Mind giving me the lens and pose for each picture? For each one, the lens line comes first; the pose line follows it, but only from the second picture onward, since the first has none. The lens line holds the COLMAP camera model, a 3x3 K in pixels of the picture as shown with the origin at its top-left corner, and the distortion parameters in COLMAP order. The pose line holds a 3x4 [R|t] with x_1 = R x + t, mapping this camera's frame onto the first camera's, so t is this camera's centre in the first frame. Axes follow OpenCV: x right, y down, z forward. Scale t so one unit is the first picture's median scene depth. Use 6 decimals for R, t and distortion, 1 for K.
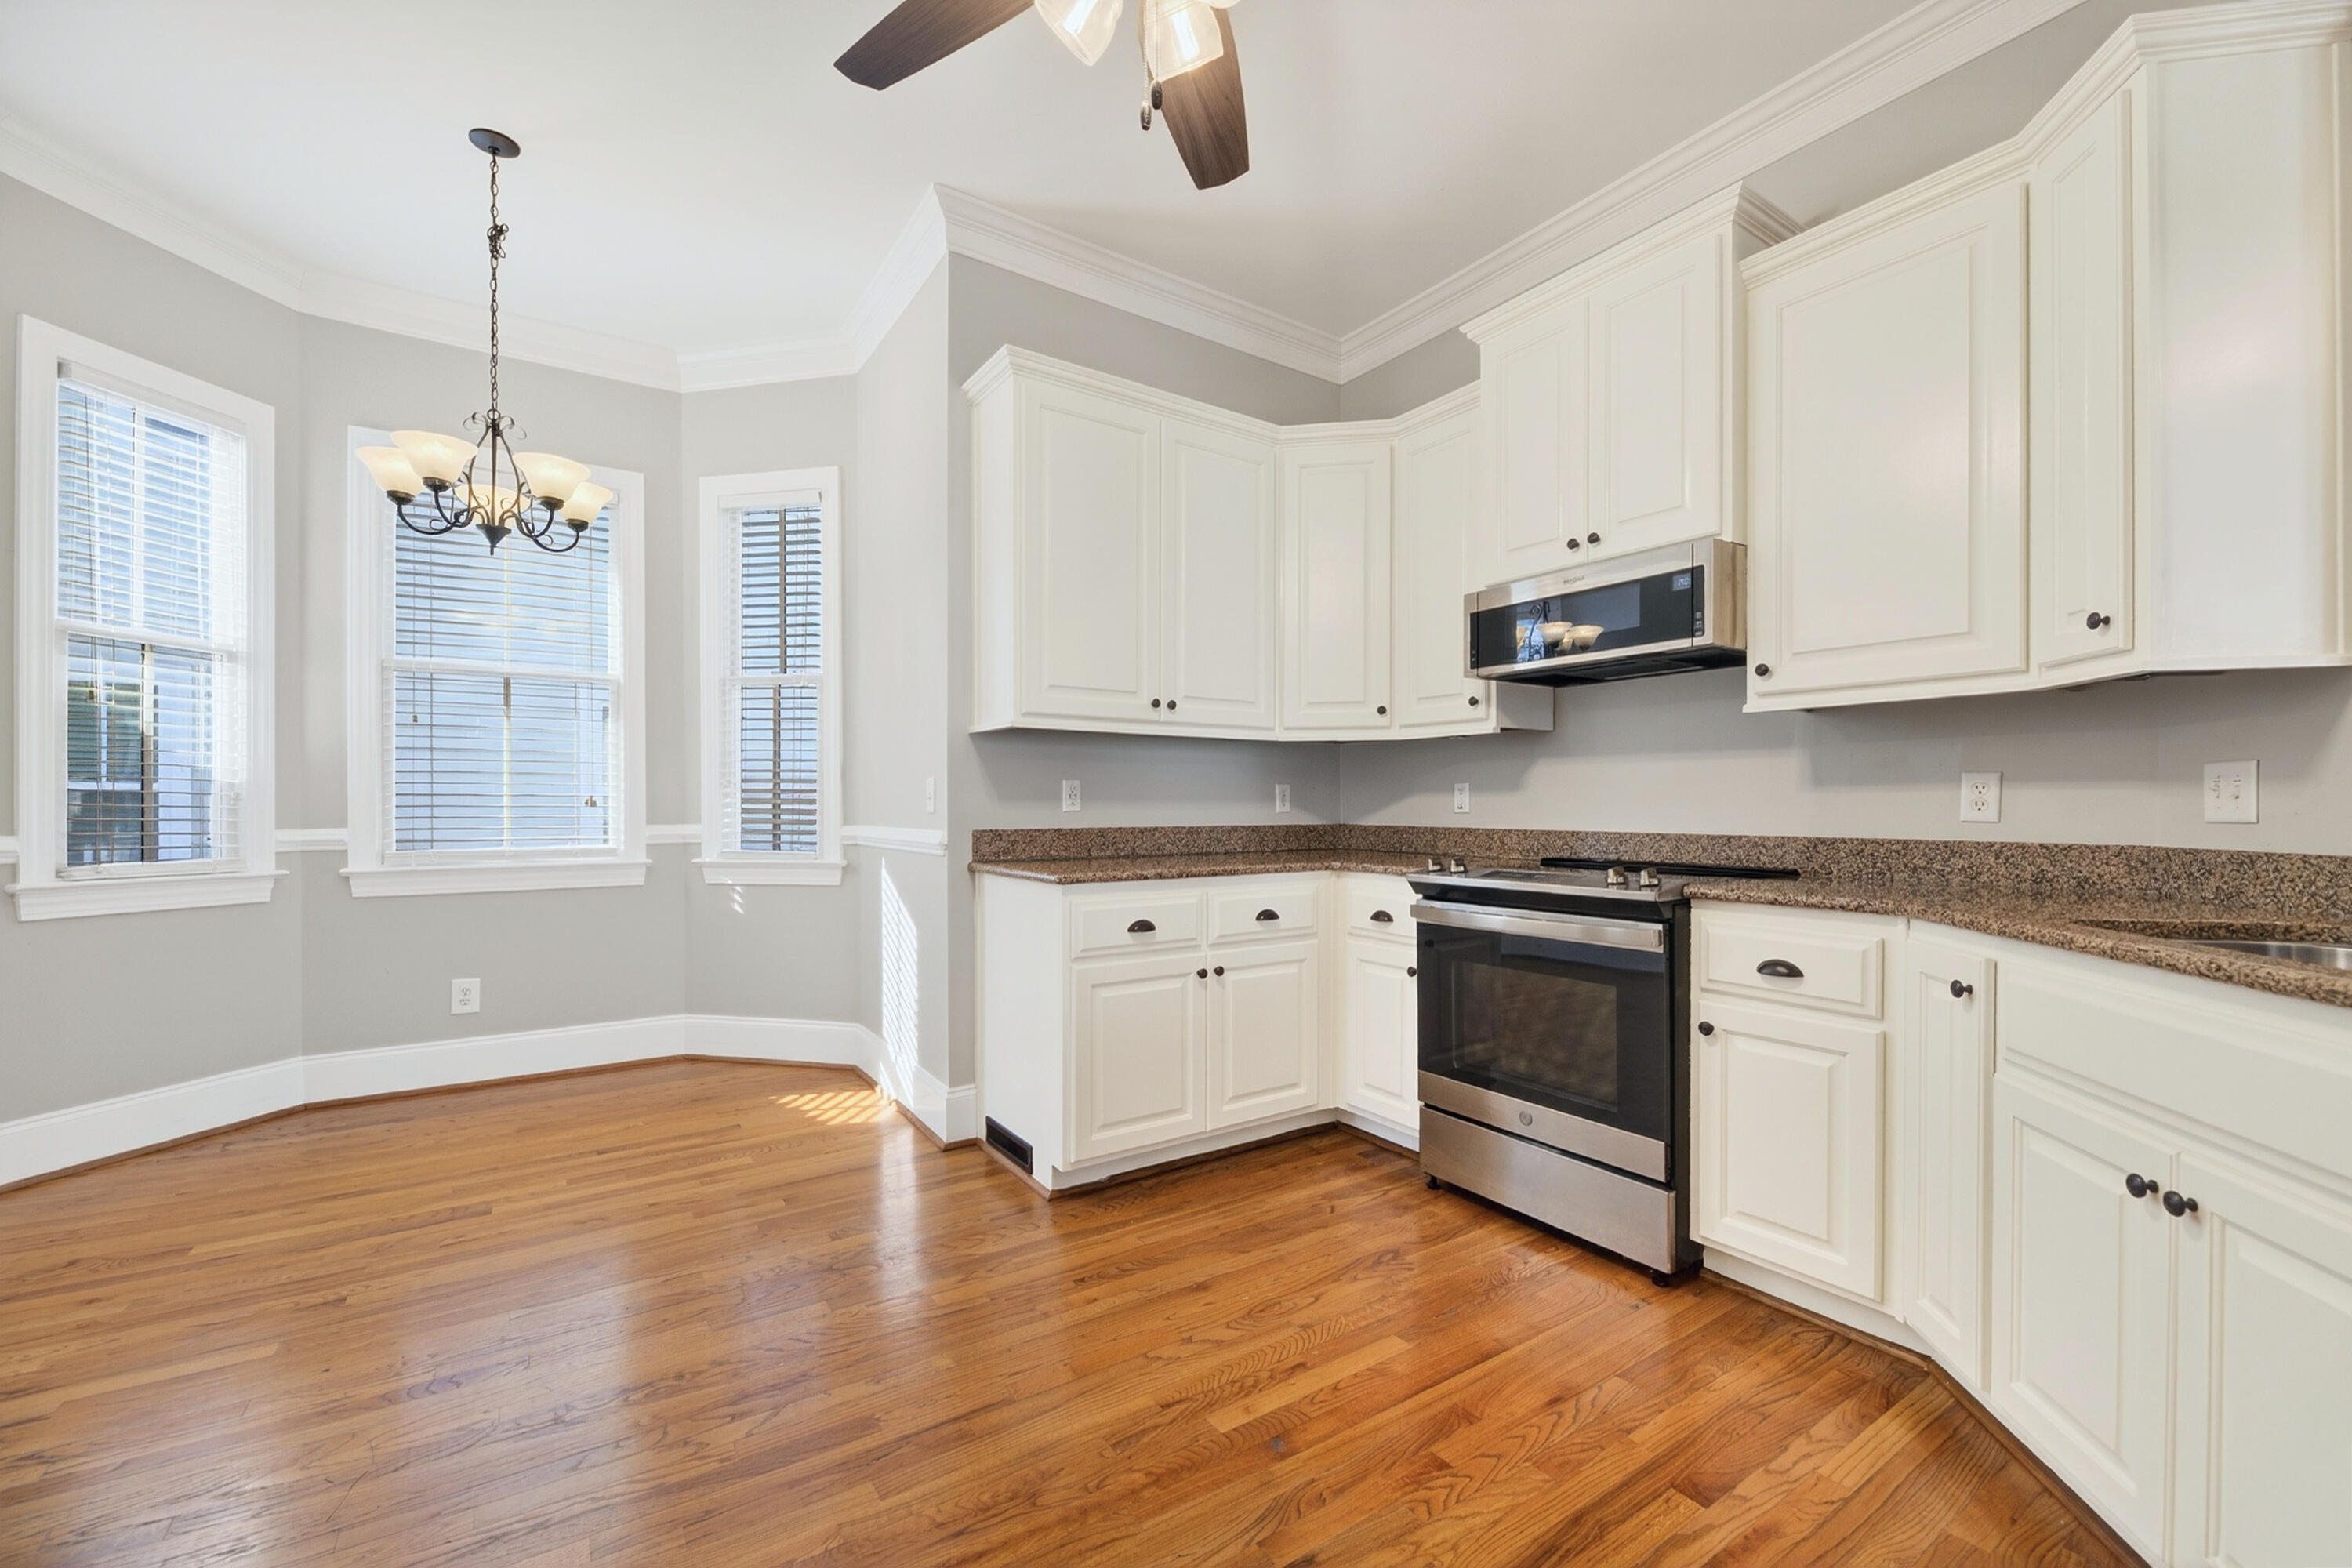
lens RADIAL K [[950.3, 0, 1171.4], [0, 950.3, 805.1], [0, 0, 1]] dist [-0.003703, -0.001441]
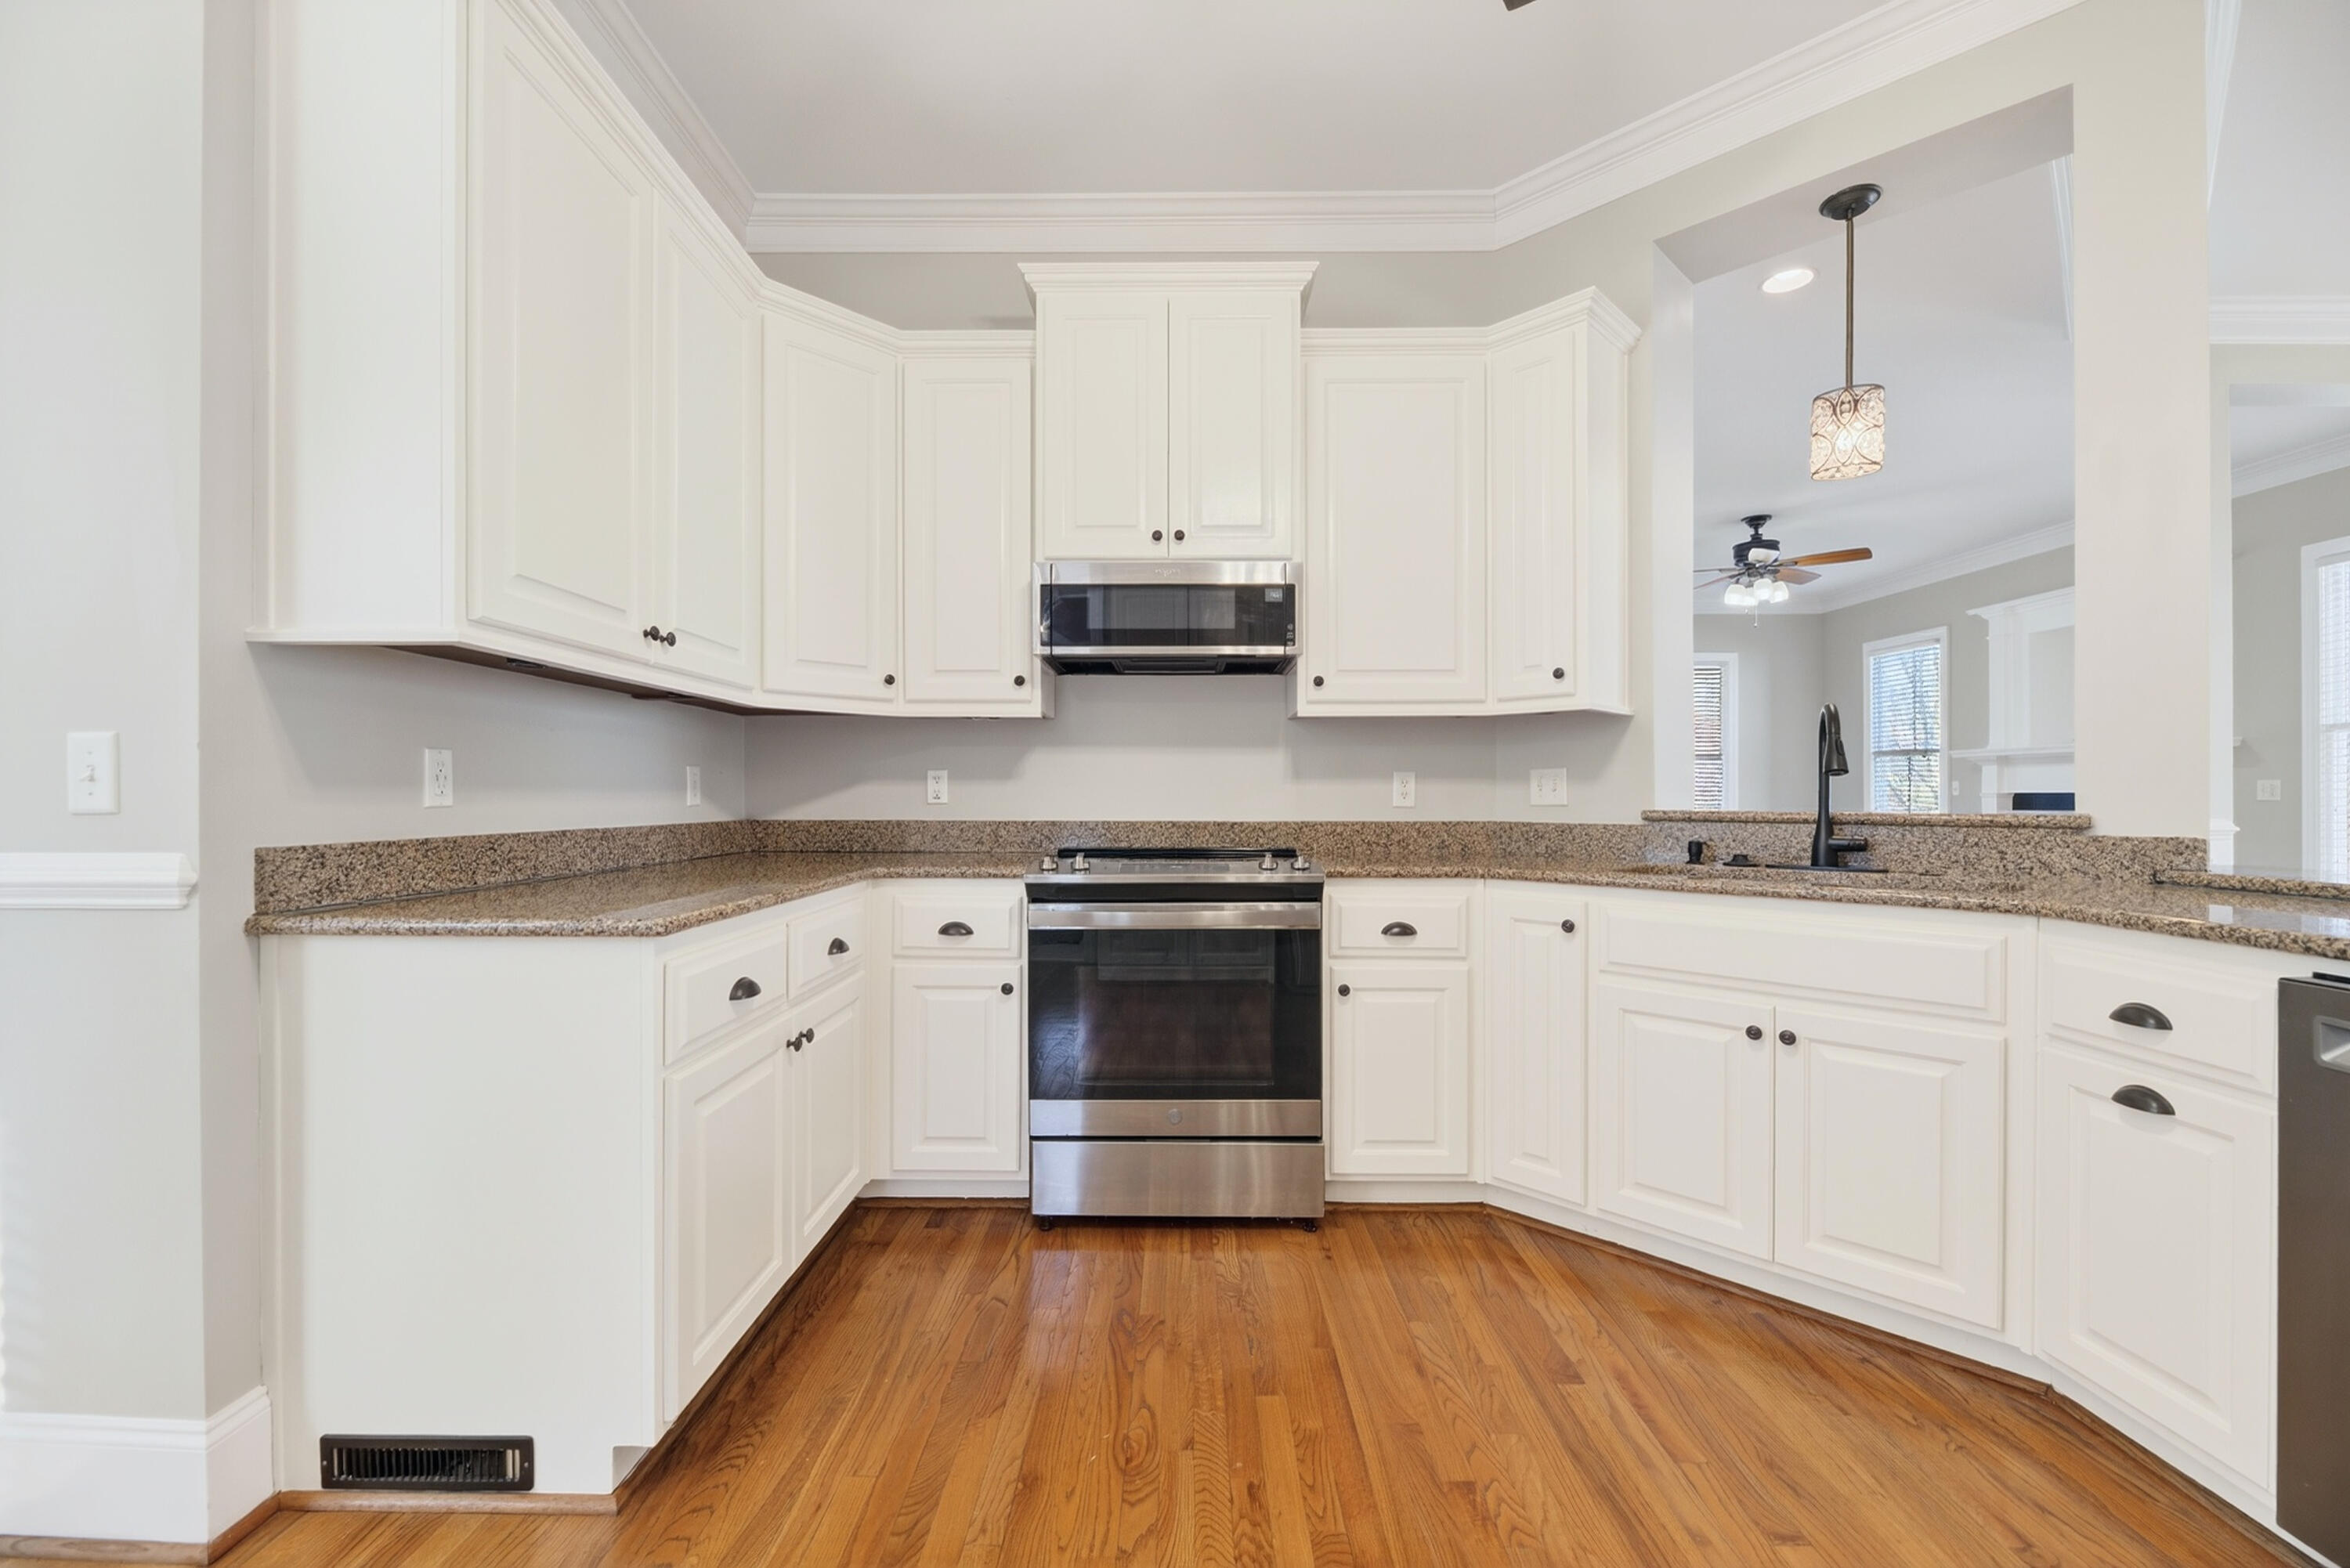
lens RADIAL K [[949.4, 0, 1161.2], [0, 949.4, 792.3], [0, 0, 1]] dist [-0.003703, -0.001441]
pose [[0.564234, 0.002303, 0.825611, -0.350417], [0.000469, 0.999995, -0.003110, 0.000155], [-0.825615, 0.002142, 0.564230, 0.370885]]
